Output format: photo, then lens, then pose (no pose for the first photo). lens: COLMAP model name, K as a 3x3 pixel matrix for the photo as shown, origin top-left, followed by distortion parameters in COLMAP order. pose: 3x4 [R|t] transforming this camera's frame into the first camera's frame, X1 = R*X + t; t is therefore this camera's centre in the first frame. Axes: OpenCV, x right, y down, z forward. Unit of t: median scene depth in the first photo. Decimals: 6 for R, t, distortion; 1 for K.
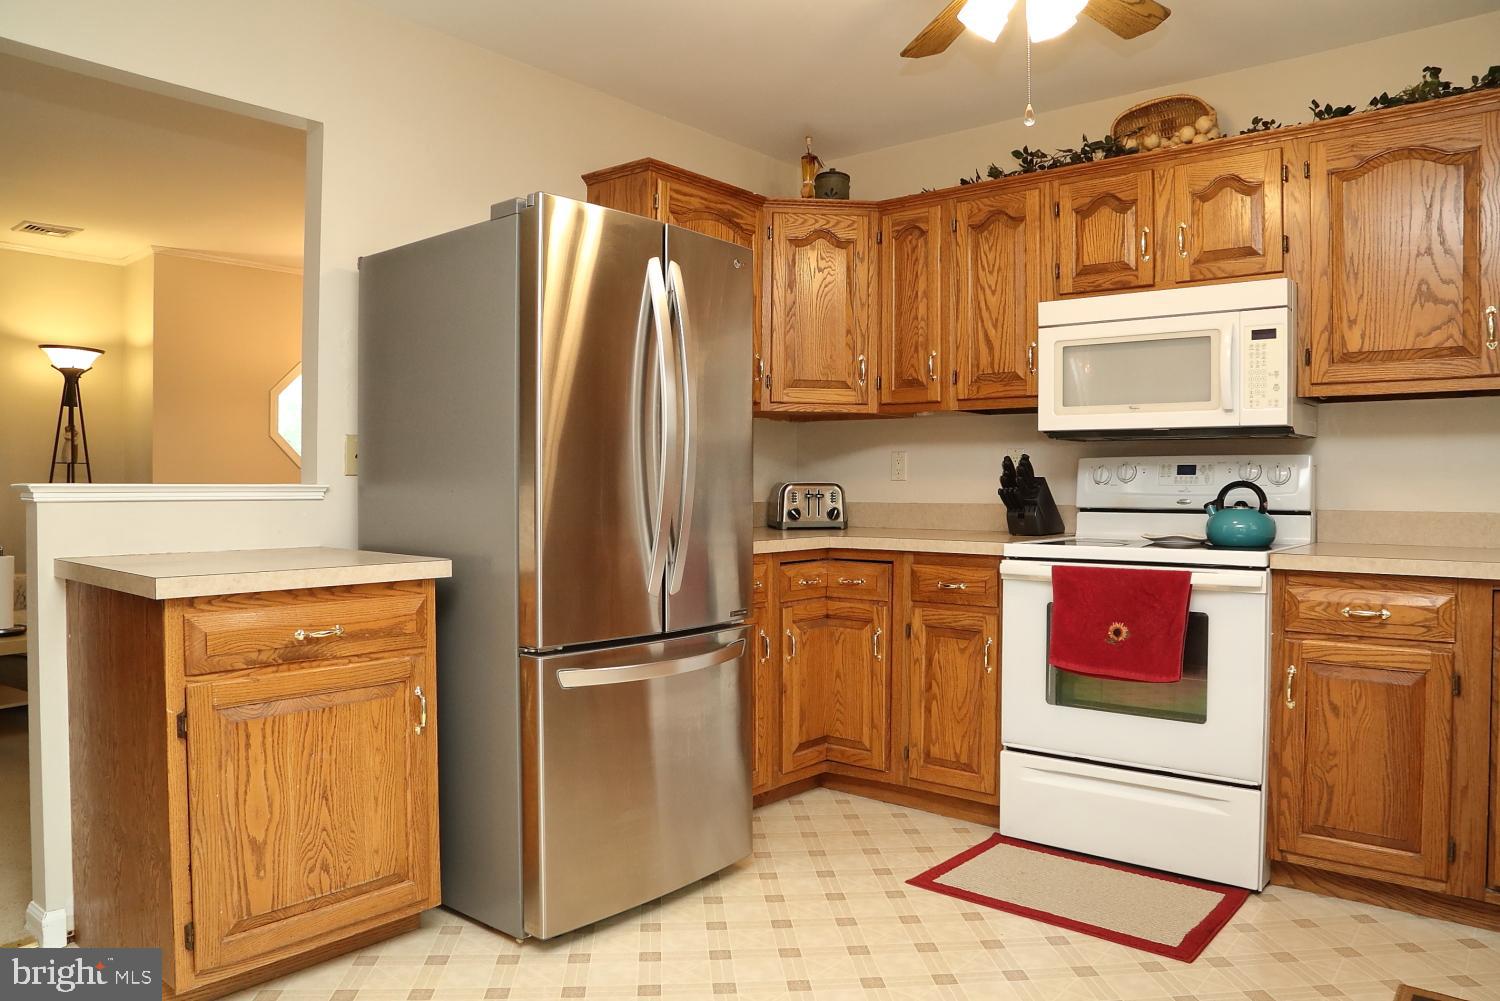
lens RADIAL K [[1036.9, 0, 747.7], [0, 1036.9, 494.5], [0, 0, 1]] dist [-0.114787, 0.060946]
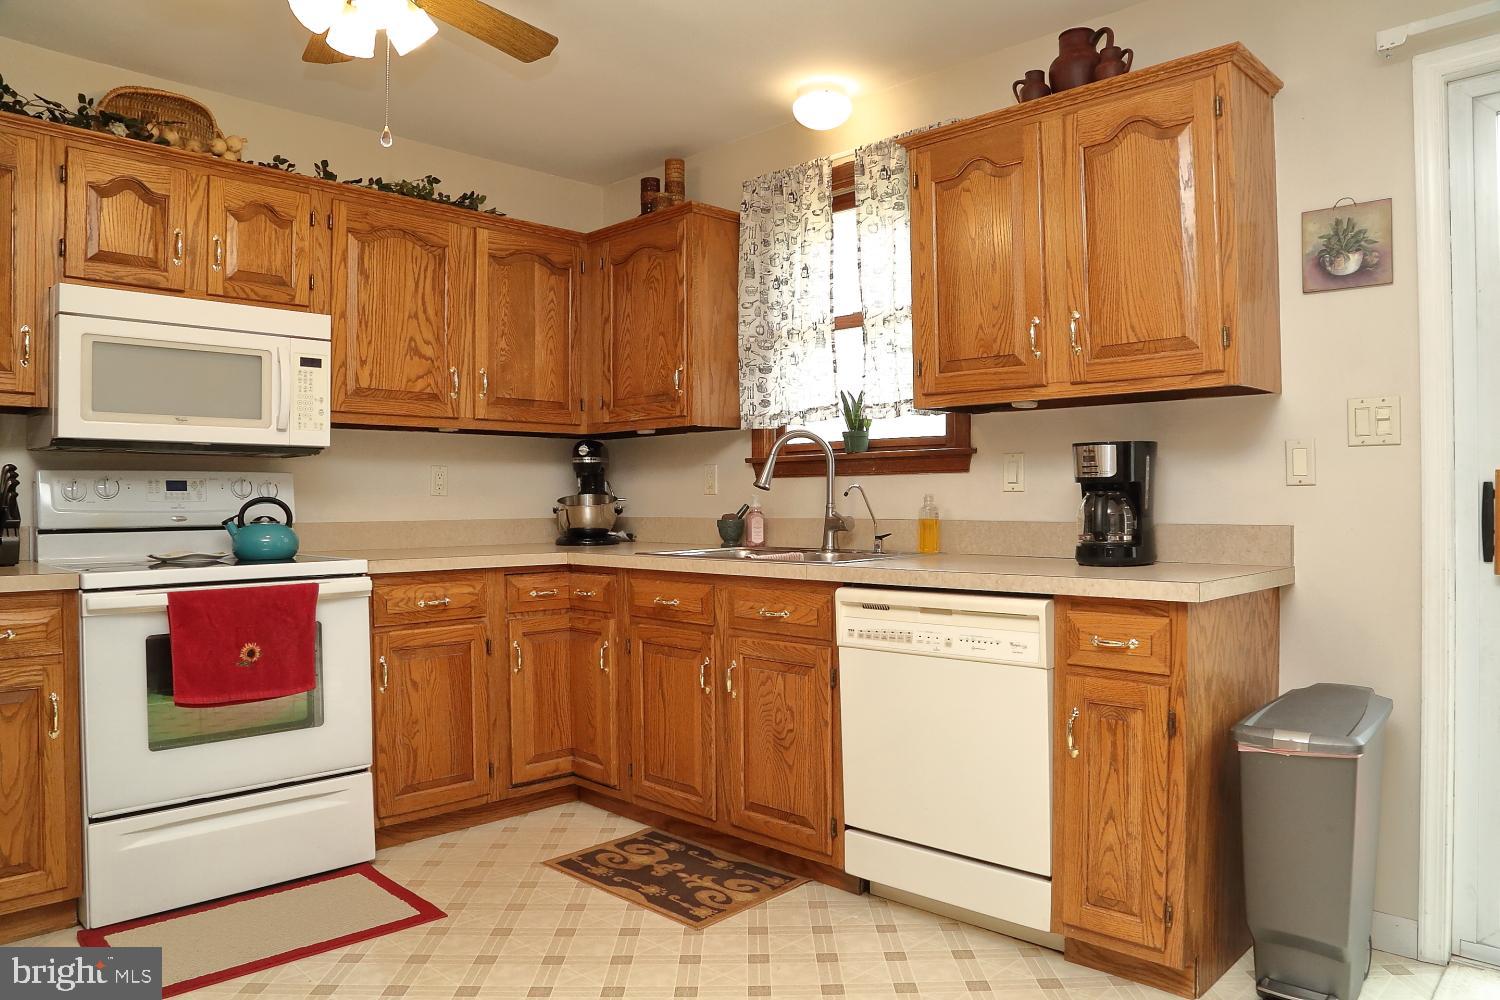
lens RADIAL K [[1036.9, 0, 747.7], [0, 1036.9, 494.0], [0, 0, 1]] dist [-0.114787, 0.060946]
pose [[0.084094, 0.001623, 0.996457, -0.560099], [0.014910, 0.999885, -0.002887, -0.006504], [-0.996346, 0.015100, 0.084060, 0.450367]]
